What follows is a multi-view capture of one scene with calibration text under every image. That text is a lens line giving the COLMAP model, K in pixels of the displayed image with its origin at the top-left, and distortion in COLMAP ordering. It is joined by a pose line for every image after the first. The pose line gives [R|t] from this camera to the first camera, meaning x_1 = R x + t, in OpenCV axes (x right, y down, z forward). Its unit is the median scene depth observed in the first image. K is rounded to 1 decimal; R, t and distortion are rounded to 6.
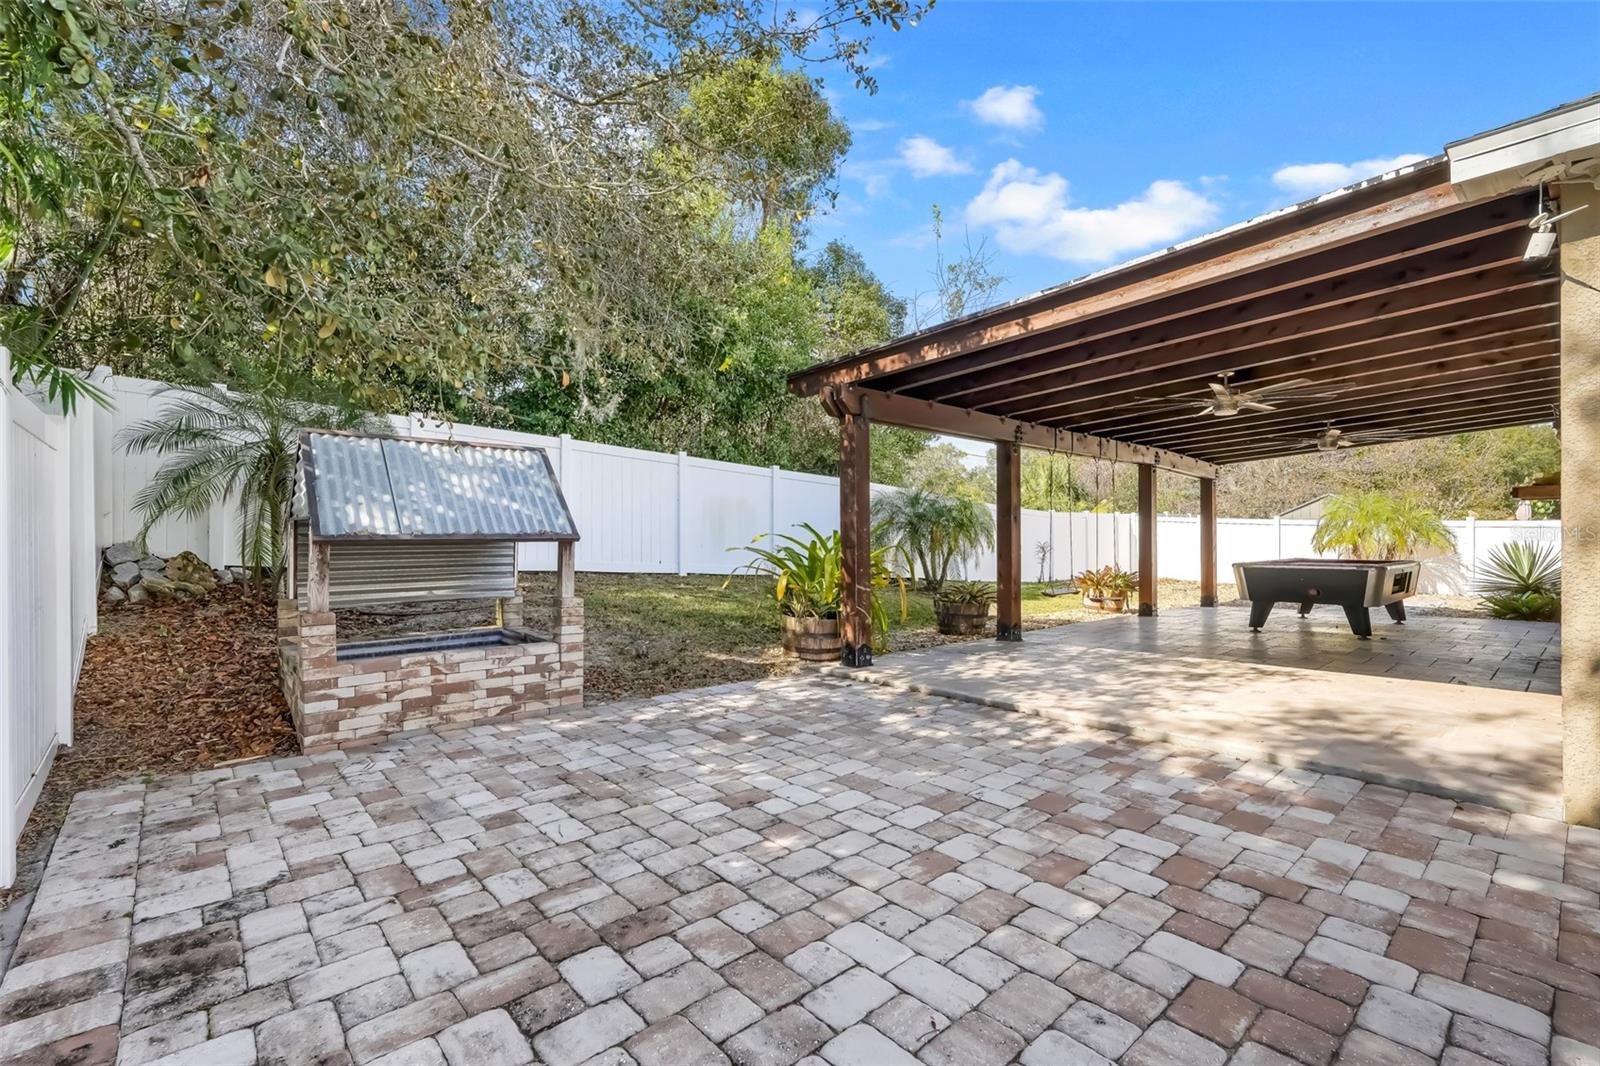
lens RADIAL K [[704.6, 0, 800.2], [0, 704.6, 537.8], [0, 0, 1]] dist [0.000370, -0.000157]
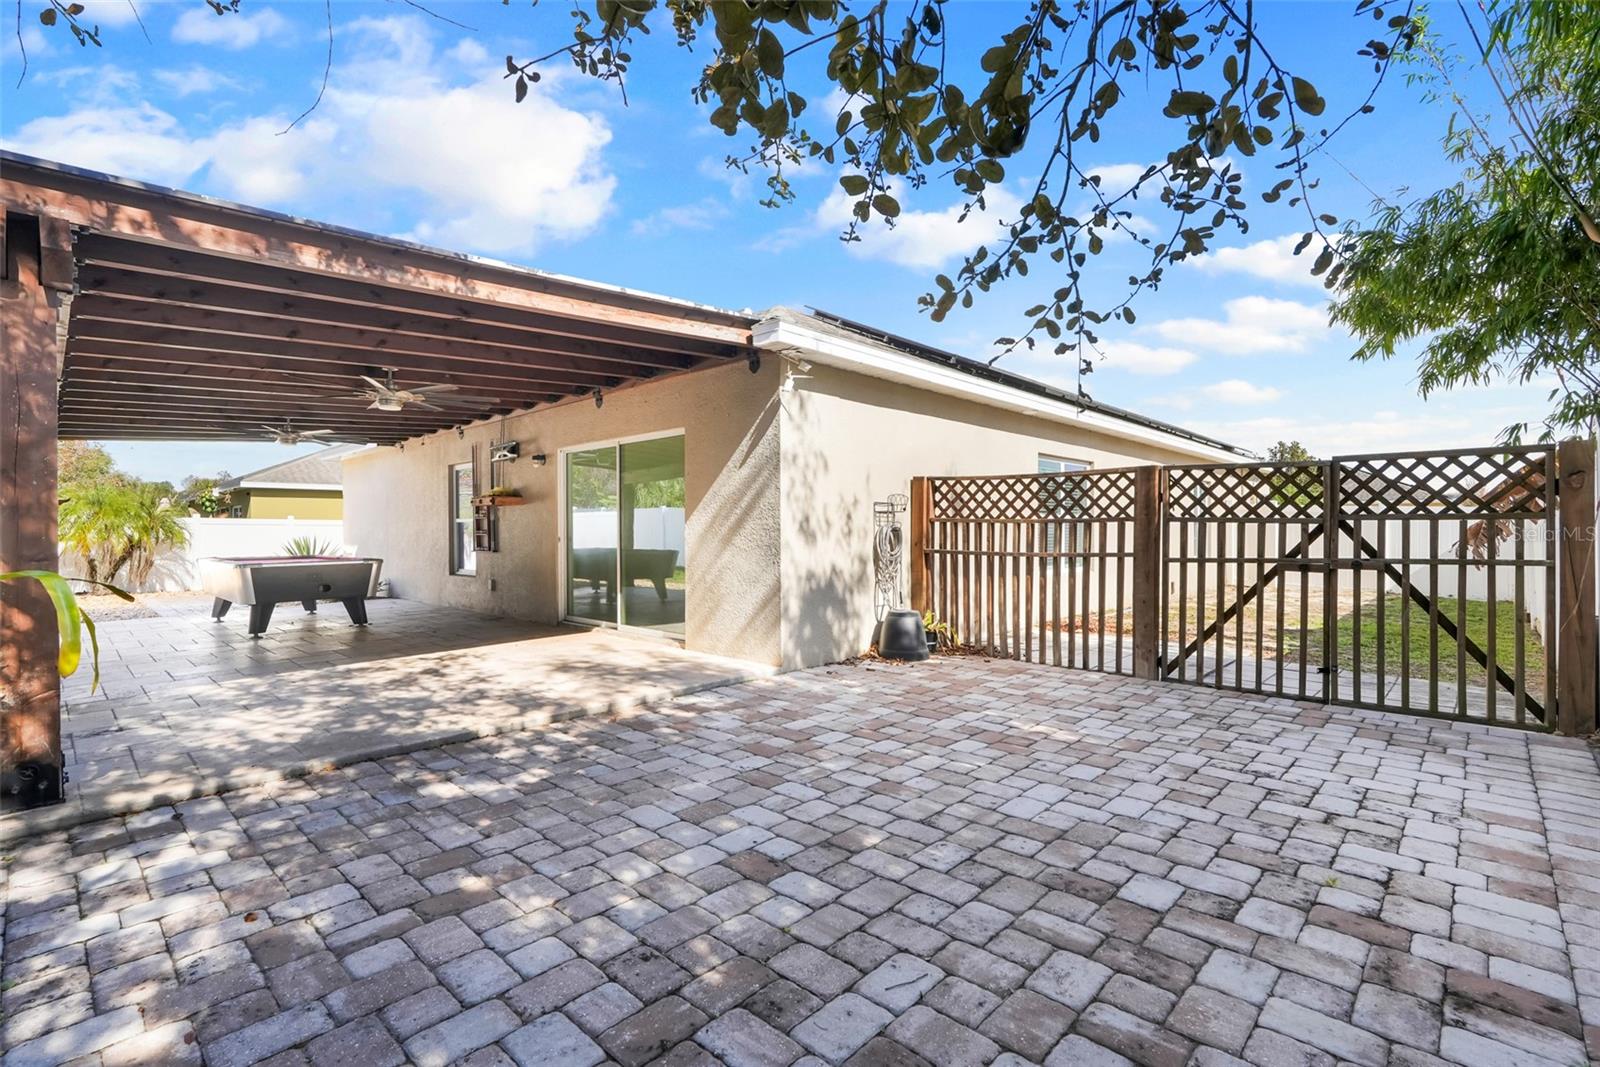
lens RADIAL K [[704.6, 0, 800.0], [0, 704.6, 533.8], [0, 0, 1]] dist [0.000370, -0.000157]
pose [[-0.075024, 0.001260, 0.997181, -0.952576], [-0.000410, 0.999999, -0.001295, -0.001782], [-0.997182, -0.000506, -0.075024, 1.107237]]
